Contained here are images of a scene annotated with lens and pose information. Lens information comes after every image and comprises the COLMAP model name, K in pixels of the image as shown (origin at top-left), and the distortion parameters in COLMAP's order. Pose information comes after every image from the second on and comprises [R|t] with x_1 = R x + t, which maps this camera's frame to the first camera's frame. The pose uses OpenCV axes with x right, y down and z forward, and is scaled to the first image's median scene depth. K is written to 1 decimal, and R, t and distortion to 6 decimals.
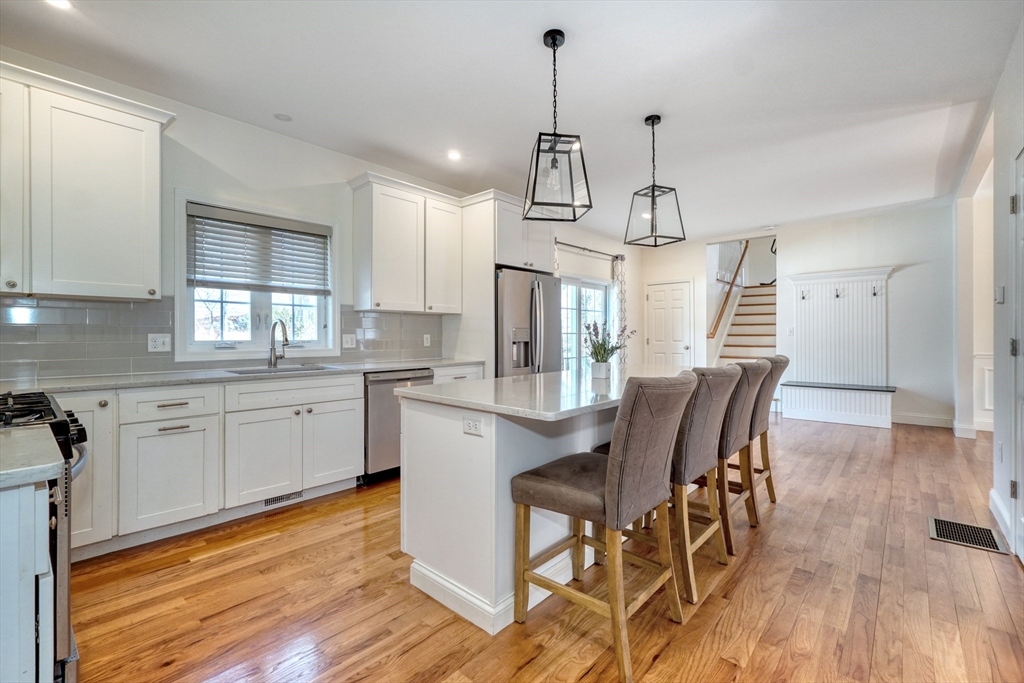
lens RADIAL K [[440.8, 0, 502.9], [0, 440.8, 339.7], [0, 0, 1]] dist [-0.004500, 0.000083]
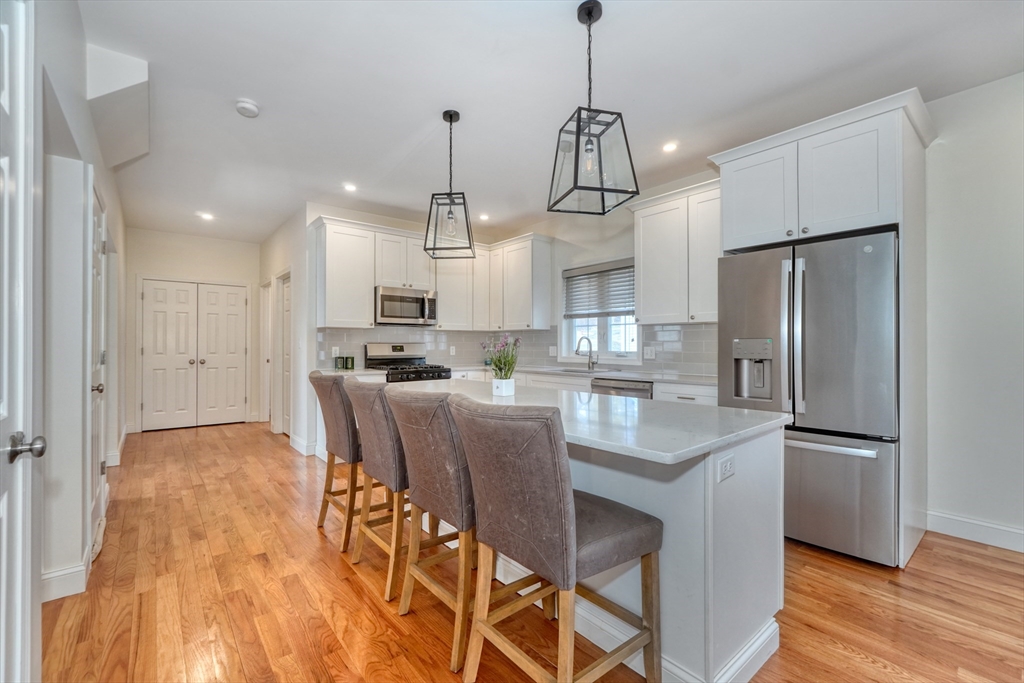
lens RADIAL K [[442.0, 0, 512.0], [0, 442.0, 341.5], [0, 0, 1]] dist [-0.014705, 0.000140]
pose [[-0.141028, -0.010497, -0.989950, 1.033698], [-0.015013, 0.999851, -0.008463, -0.014225], [0.989892, 0.013669, -0.141165, 1.036612]]
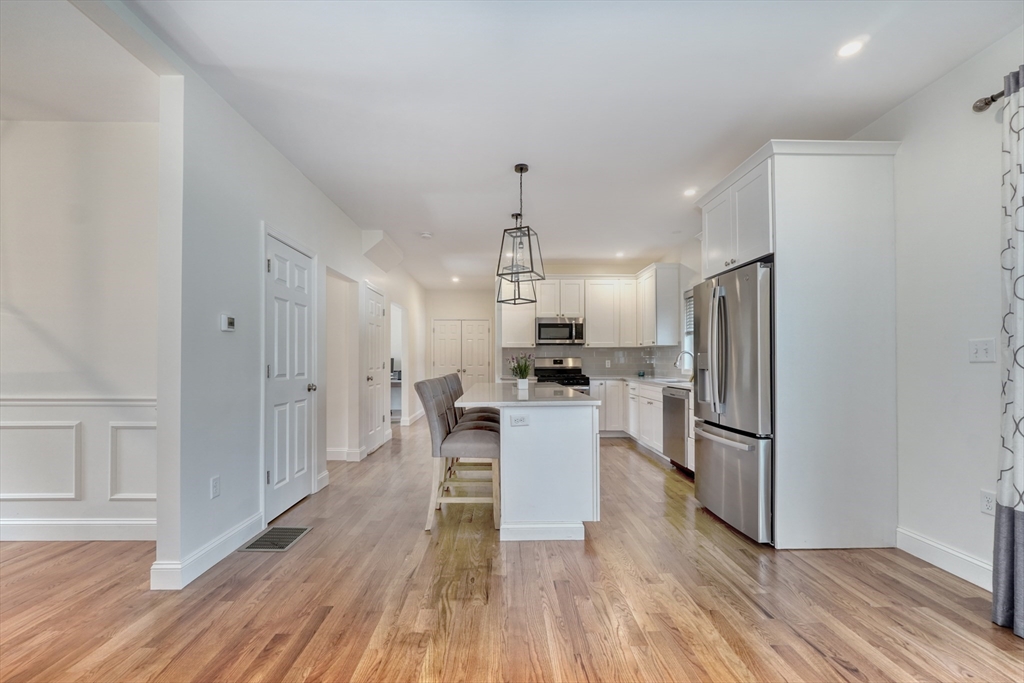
lens RADIAL K [[445.3, 0, 499.7], [0, 445.3, 358.0], [0, 0, 1]] dist [-0.010167, 0.000908]
pose [[-0.737155, -0.007321, -0.675684, 1.201491], [-0.012277, 0.999921, 0.002560, -0.017825], [0.675612, 0.010182, -0.737187, 1.877903]]
